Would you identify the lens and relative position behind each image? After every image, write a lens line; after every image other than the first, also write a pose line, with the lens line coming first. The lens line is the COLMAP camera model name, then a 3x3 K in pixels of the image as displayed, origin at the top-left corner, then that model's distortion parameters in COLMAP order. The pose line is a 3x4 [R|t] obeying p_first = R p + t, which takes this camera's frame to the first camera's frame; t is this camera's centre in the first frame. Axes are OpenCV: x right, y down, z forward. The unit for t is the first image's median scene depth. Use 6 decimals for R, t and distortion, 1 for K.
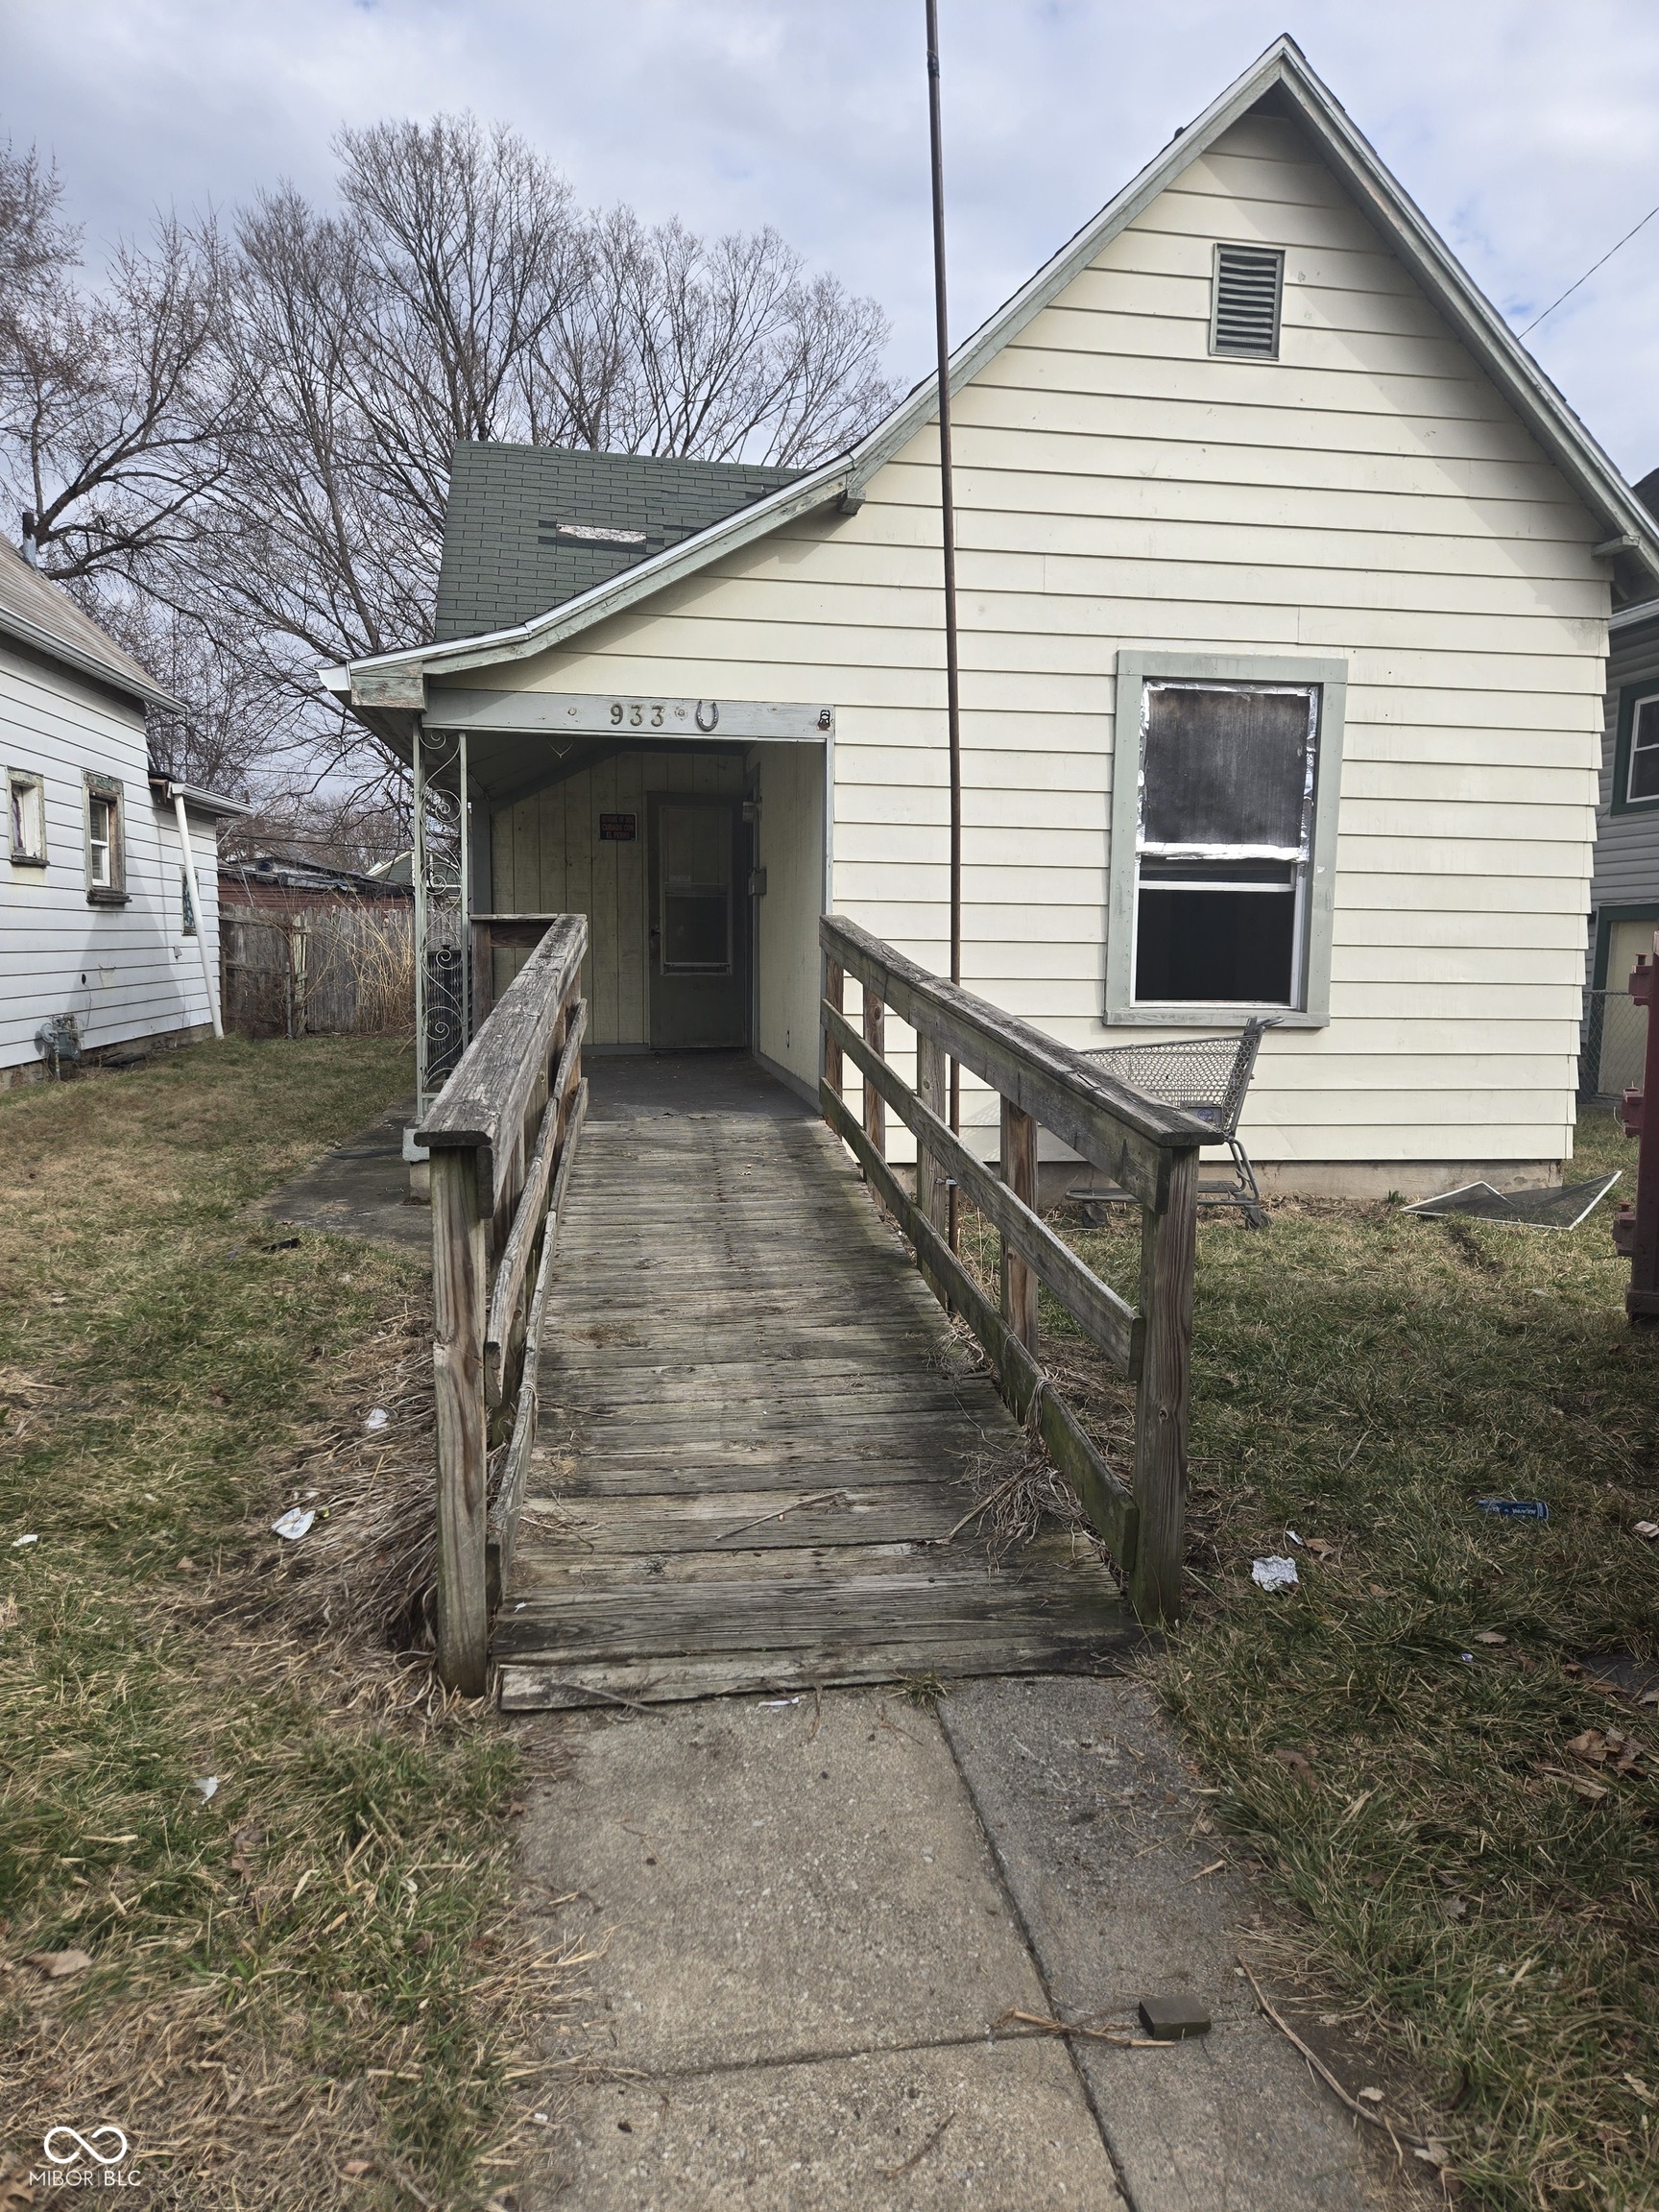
lens RADIAL K [[1495.6, 0, 834.7], [0, 1495.6, 1108.4], [0, 0, 1]] dist [0.060266, -0.012896]
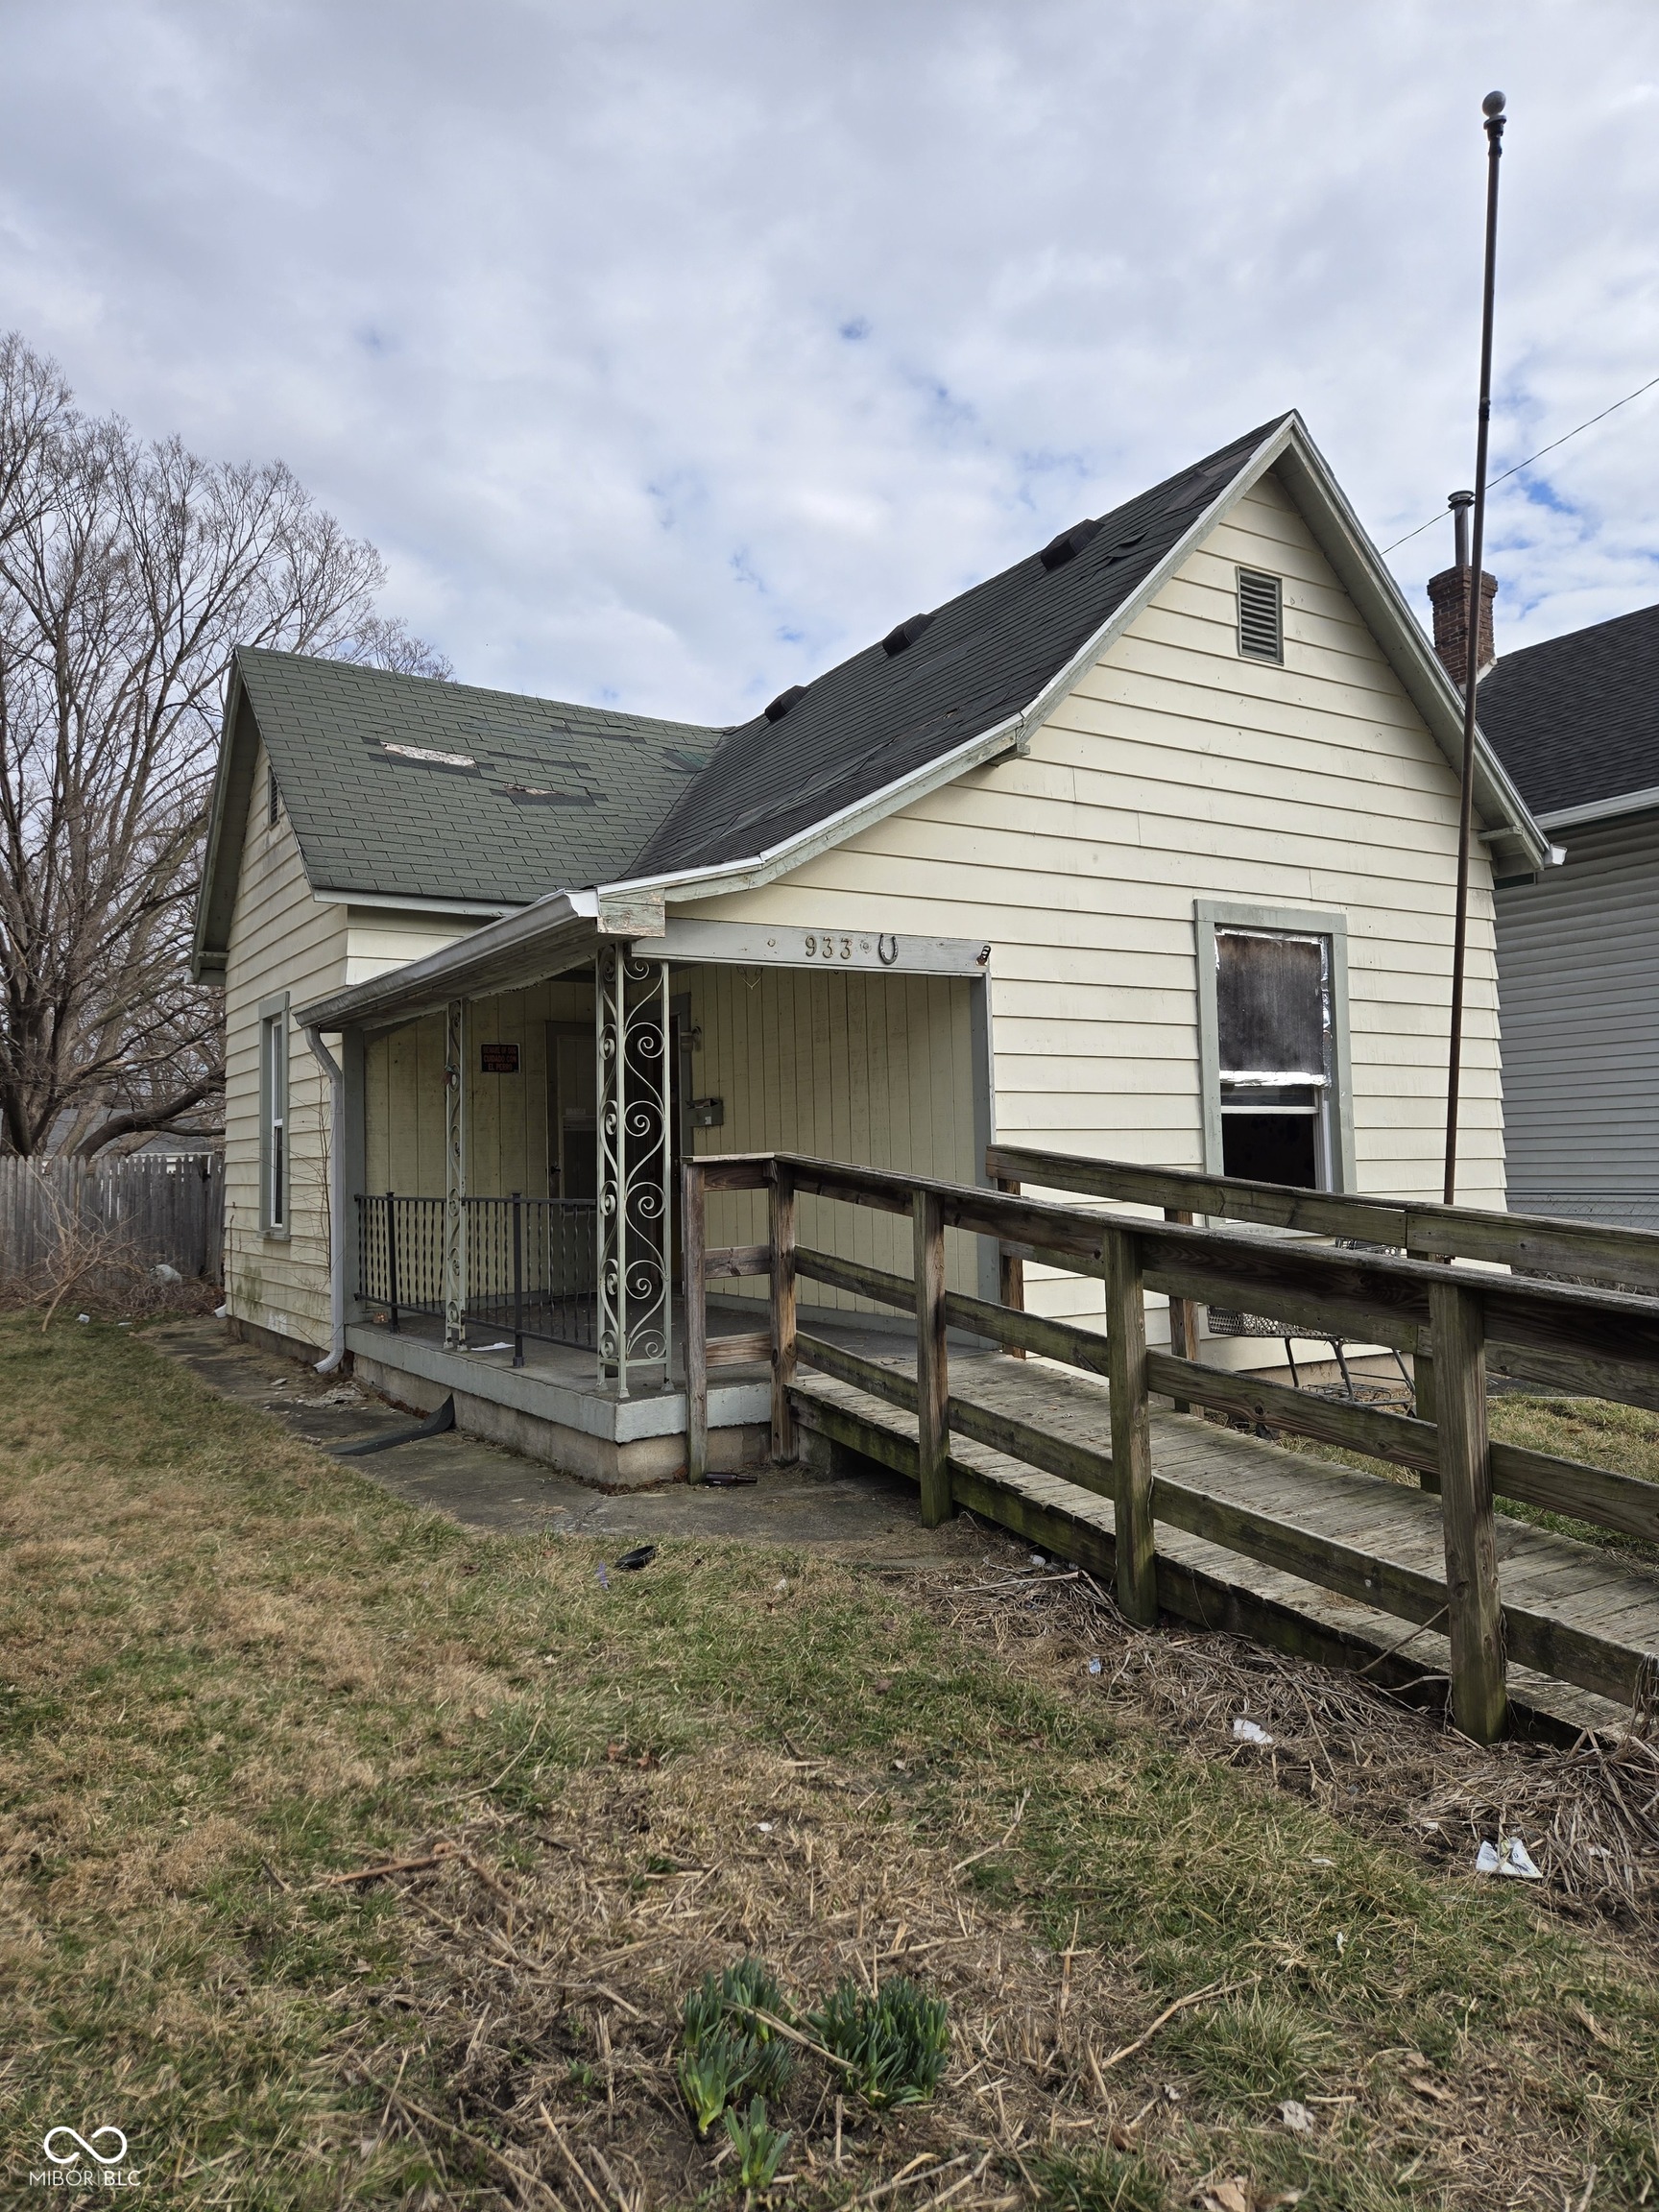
lens RADIAL K [[1495.6, 0, 826.0], [0, 1495.6, 1107.8], [0, 0, 1]] dist [0.060266, -0.012896]
pose [[0.922644, -0.018616, 0.385204, -0.477873], [0.075284, 0.988312, -0.132559, -0.029444], [-0.378234, 0.151304, 0.913261, 0.125989]]
